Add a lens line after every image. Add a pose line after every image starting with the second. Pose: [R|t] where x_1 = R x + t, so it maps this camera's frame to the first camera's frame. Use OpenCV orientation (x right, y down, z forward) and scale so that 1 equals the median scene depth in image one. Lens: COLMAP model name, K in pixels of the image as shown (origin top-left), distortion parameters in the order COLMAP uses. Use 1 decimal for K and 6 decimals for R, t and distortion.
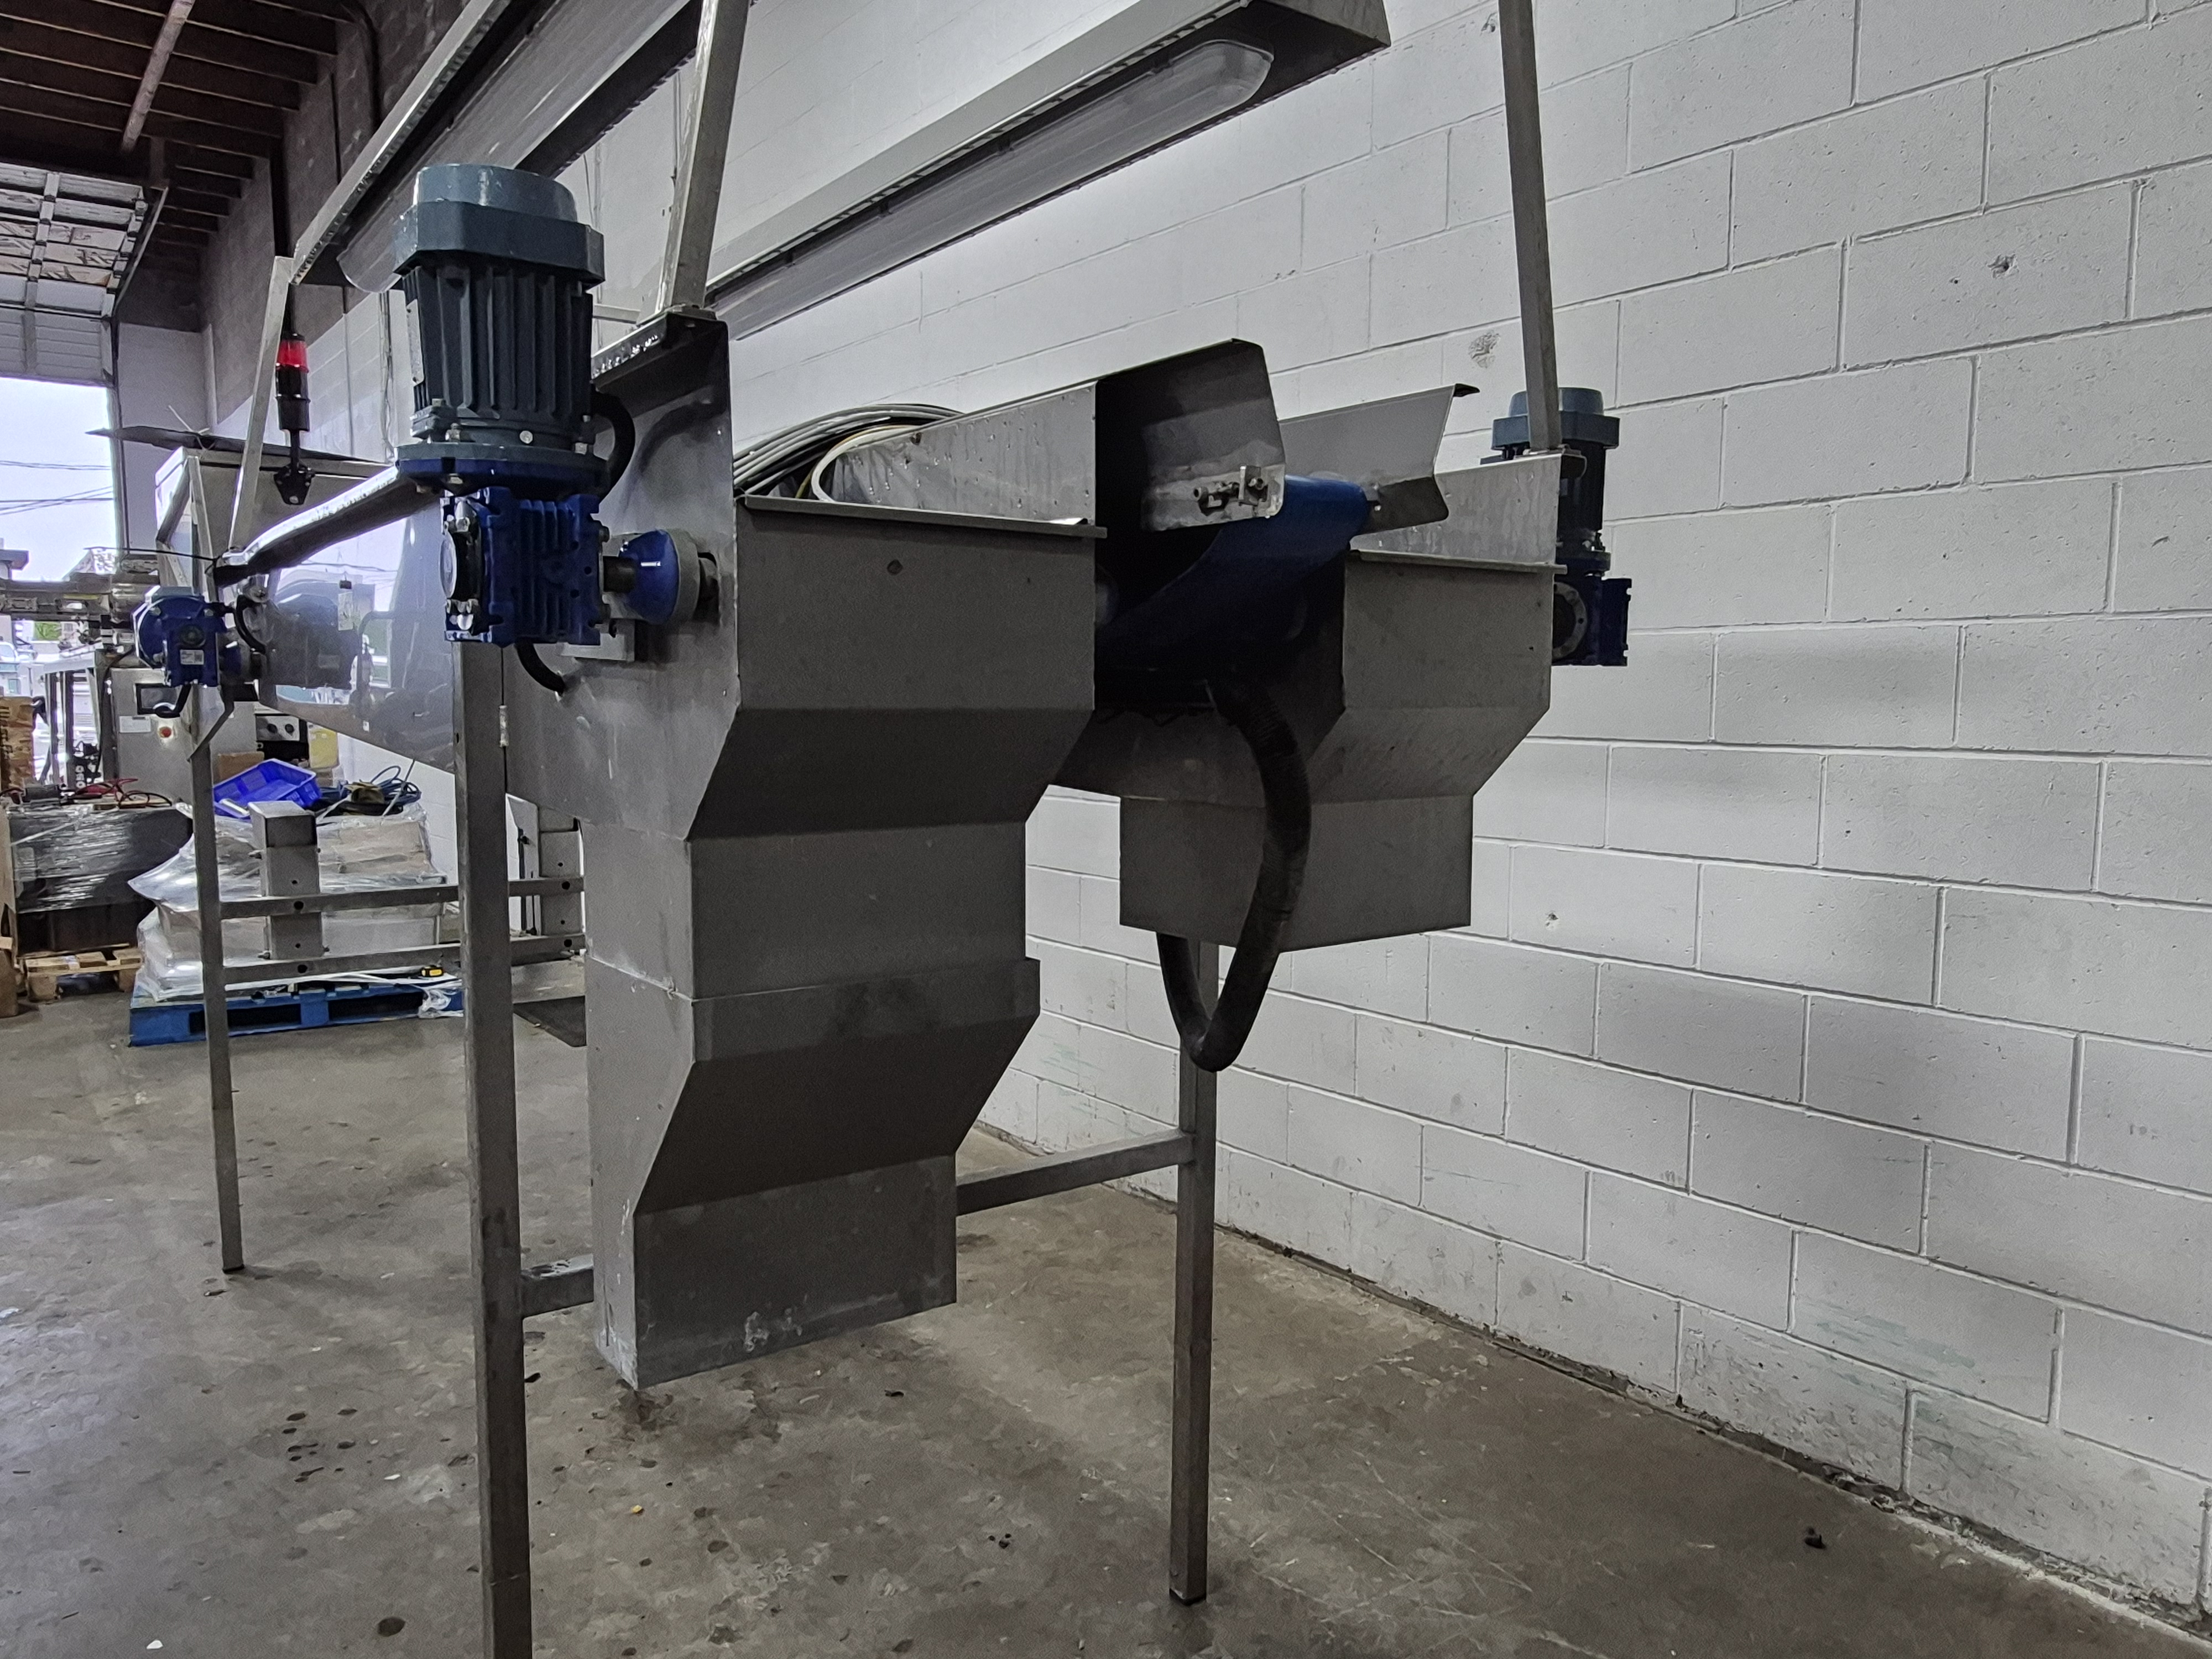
lens RADIAL K [[1513.2, 0, 1112.0], [0, 1513.2, 837.4], [0, 0, 1]] dist [0.002515, -0.001740]
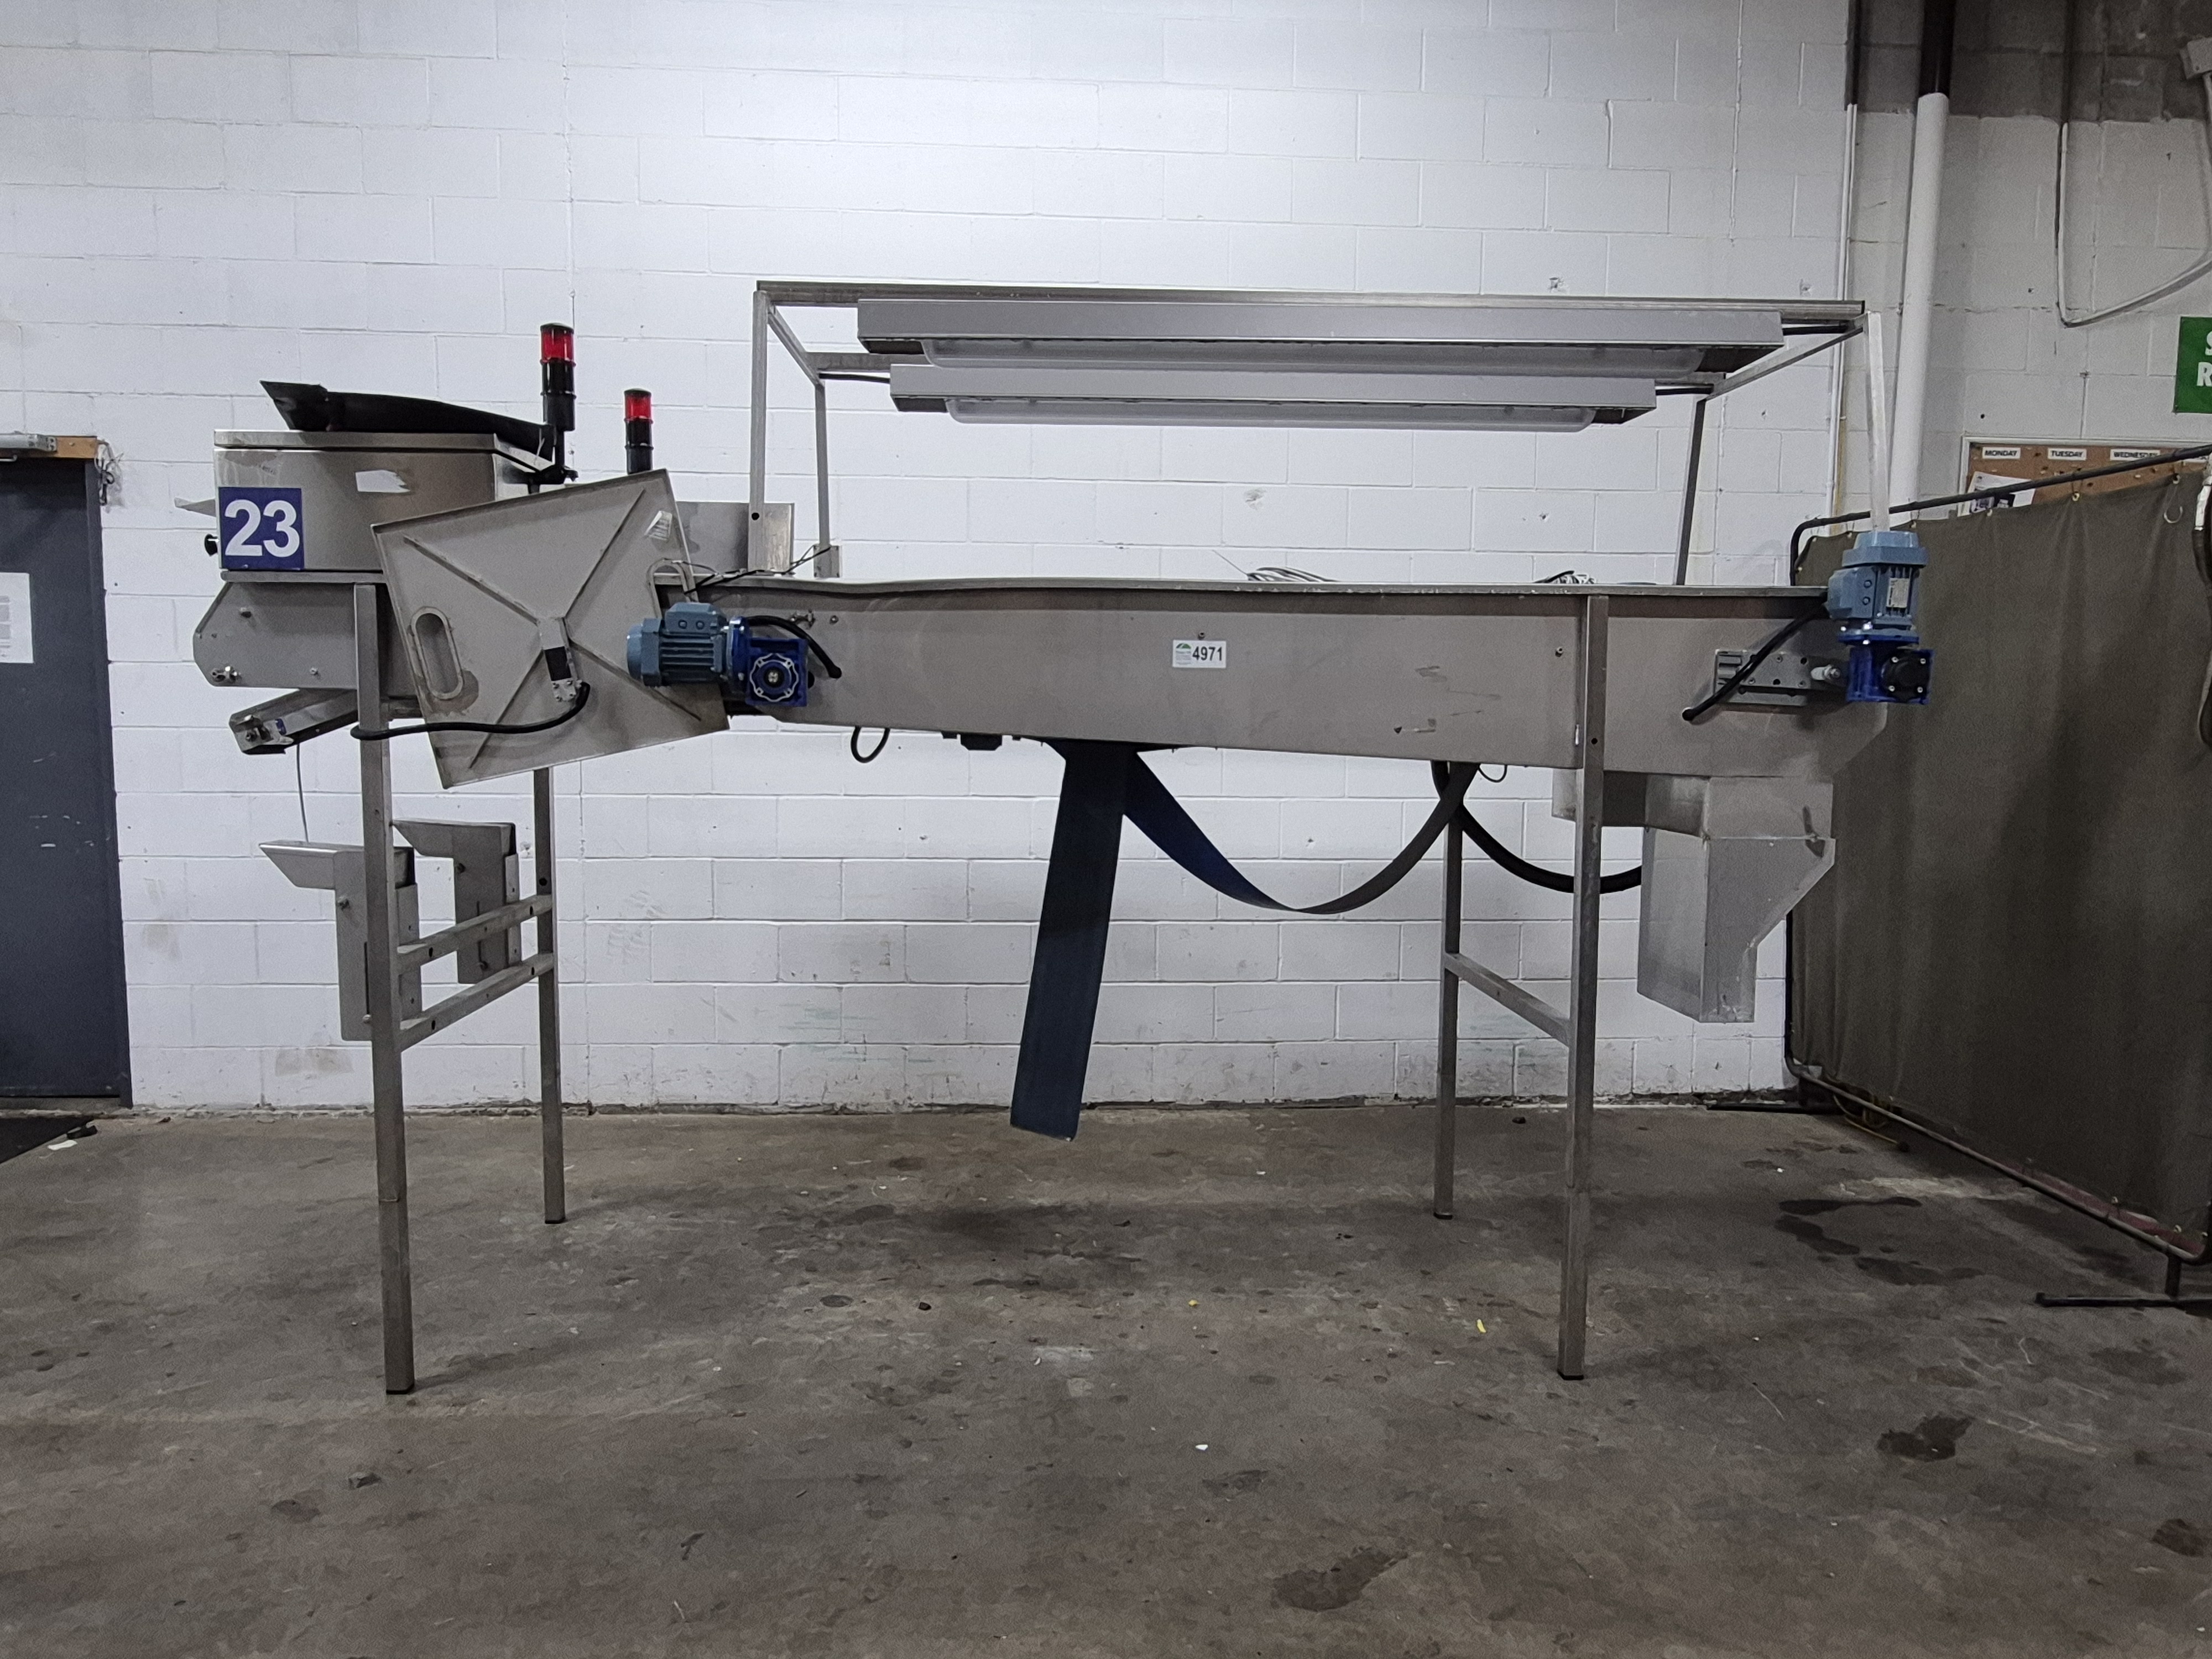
lens RADIAL K [[1513.2, 0, 1111.6], [0, 1513.2, 832.1], [0, 0, 1]] dist [0.002515, -0.001740]
pose [[0.562973, -0.067236, 0.823736, -1.371284], [0.069559, 0.997004, 0.033839, -0.033969], [-0.823543, 0.038248, 0.565963, 0.247493]]
